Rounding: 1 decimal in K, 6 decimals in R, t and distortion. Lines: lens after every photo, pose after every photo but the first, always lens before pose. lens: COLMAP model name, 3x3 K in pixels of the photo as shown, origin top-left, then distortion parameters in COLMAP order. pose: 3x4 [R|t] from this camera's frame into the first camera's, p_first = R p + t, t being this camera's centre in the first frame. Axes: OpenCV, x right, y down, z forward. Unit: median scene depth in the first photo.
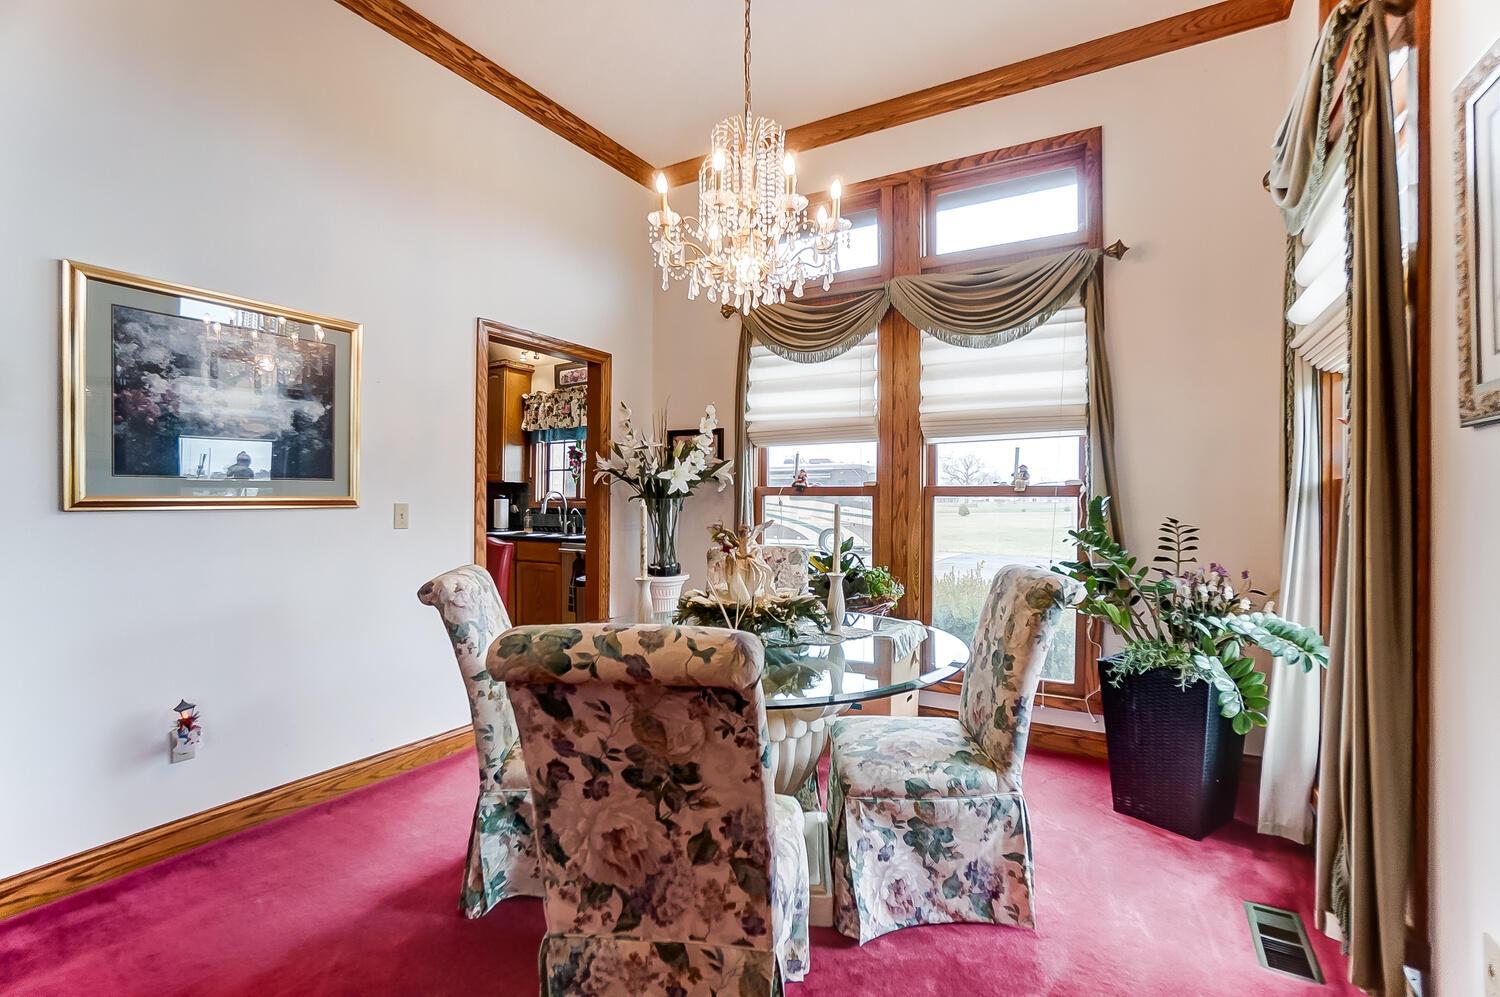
lens RADIAL K [[665.6, 0, 750.0], [0, 665.6, 498.5], [0, 0, 1]] dist [-0.050151, -0.000050]
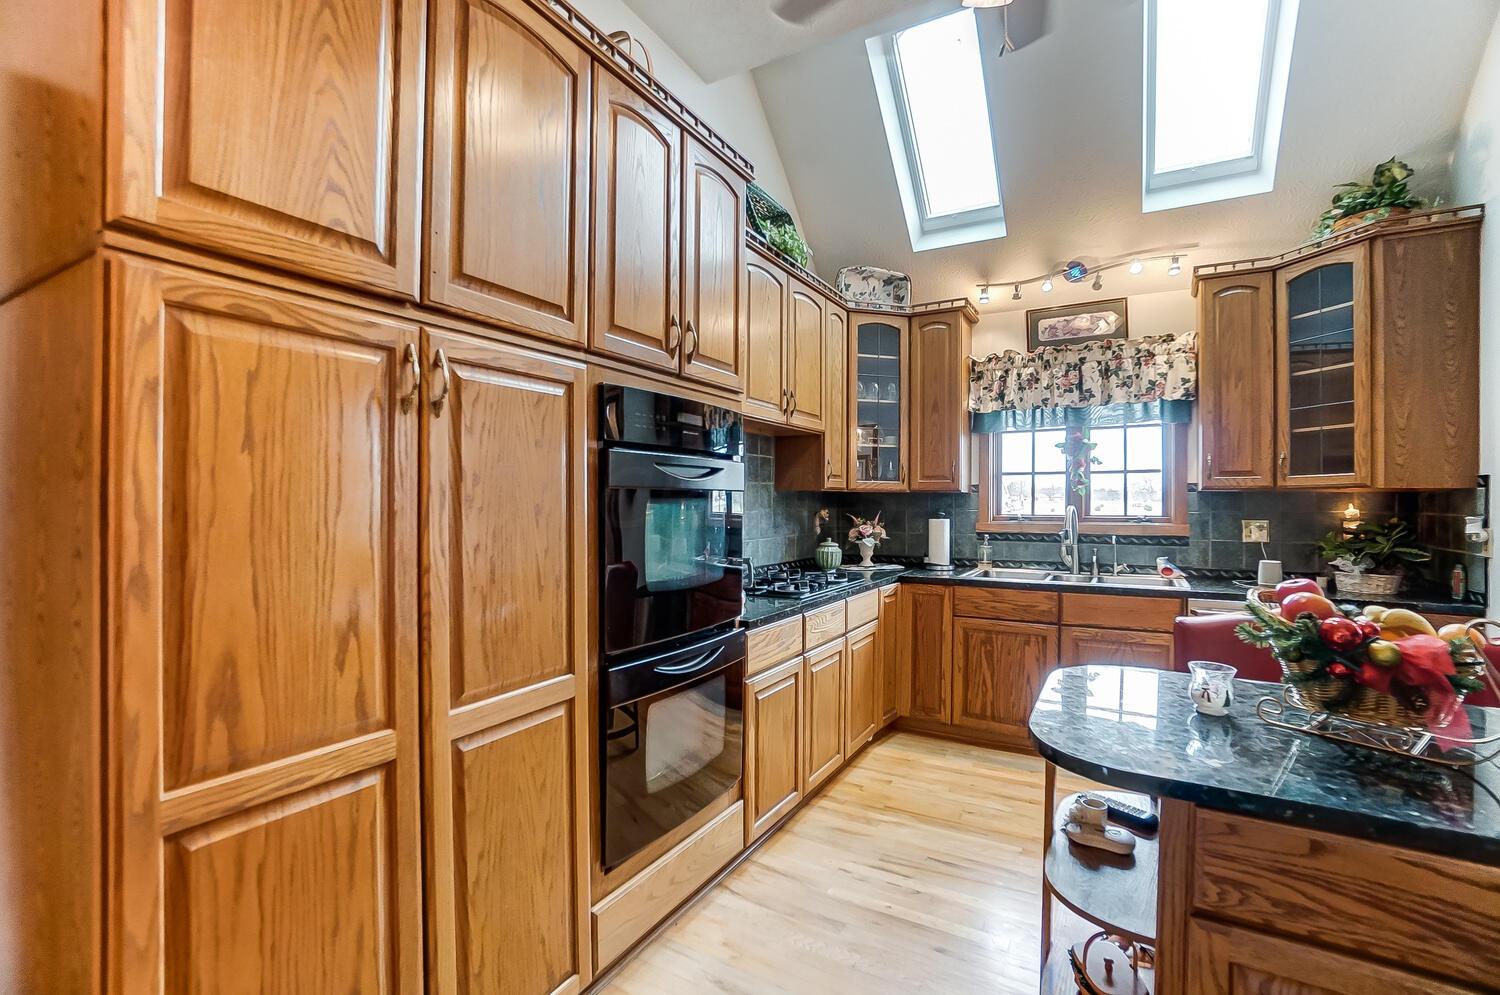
lens RADIAL K [[665.6, 0, 750.0], [0, 665.6, 497.5], [0, 0, 1]] dist [-0.050151, -0.000050]
pose [[0.999893, -0.008431, 0.011983, -0.578169], [0.008511, 0.999942, -0.006651, -0.018170], [-0.011926, 0.006753, 0.999906, 0.367582]]
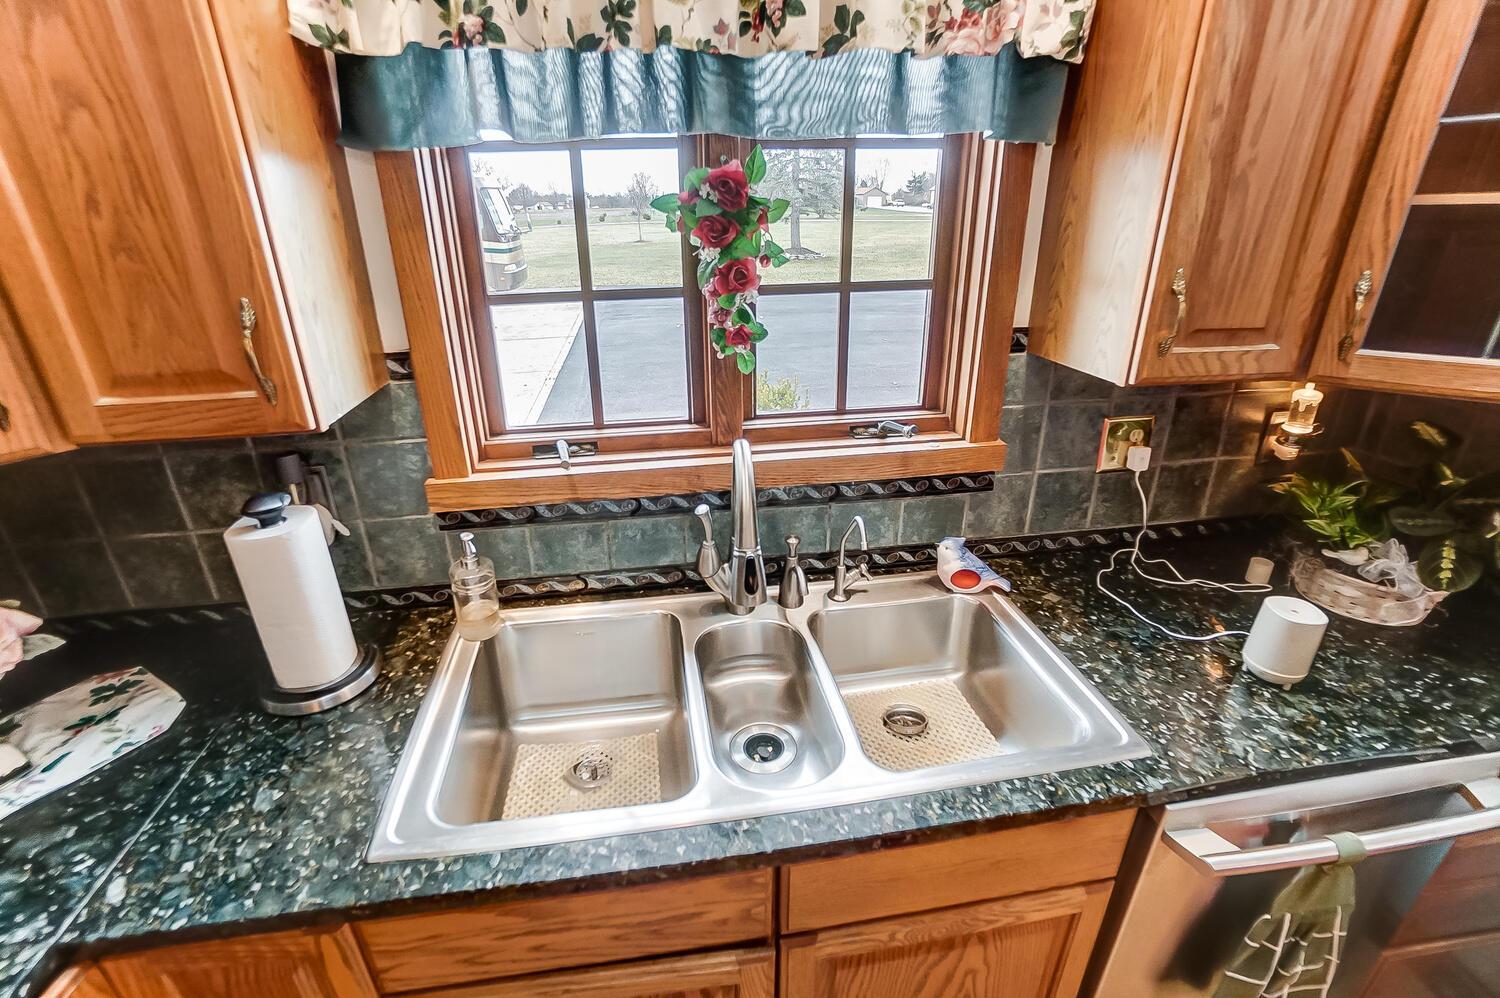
lens RADIAL K [[665.6, 0, 750.0], [0, 665.6, 499.0], [0, 0, 1]] dist [-0.050151, -0.000050]
pose [[0.772411, -0.266347, 0.576577, -0.383686], [0.021287, 0.918165, 0.395625, -0.066502], [-0.634767, -0.293312, 0.714870, 0.825464]]
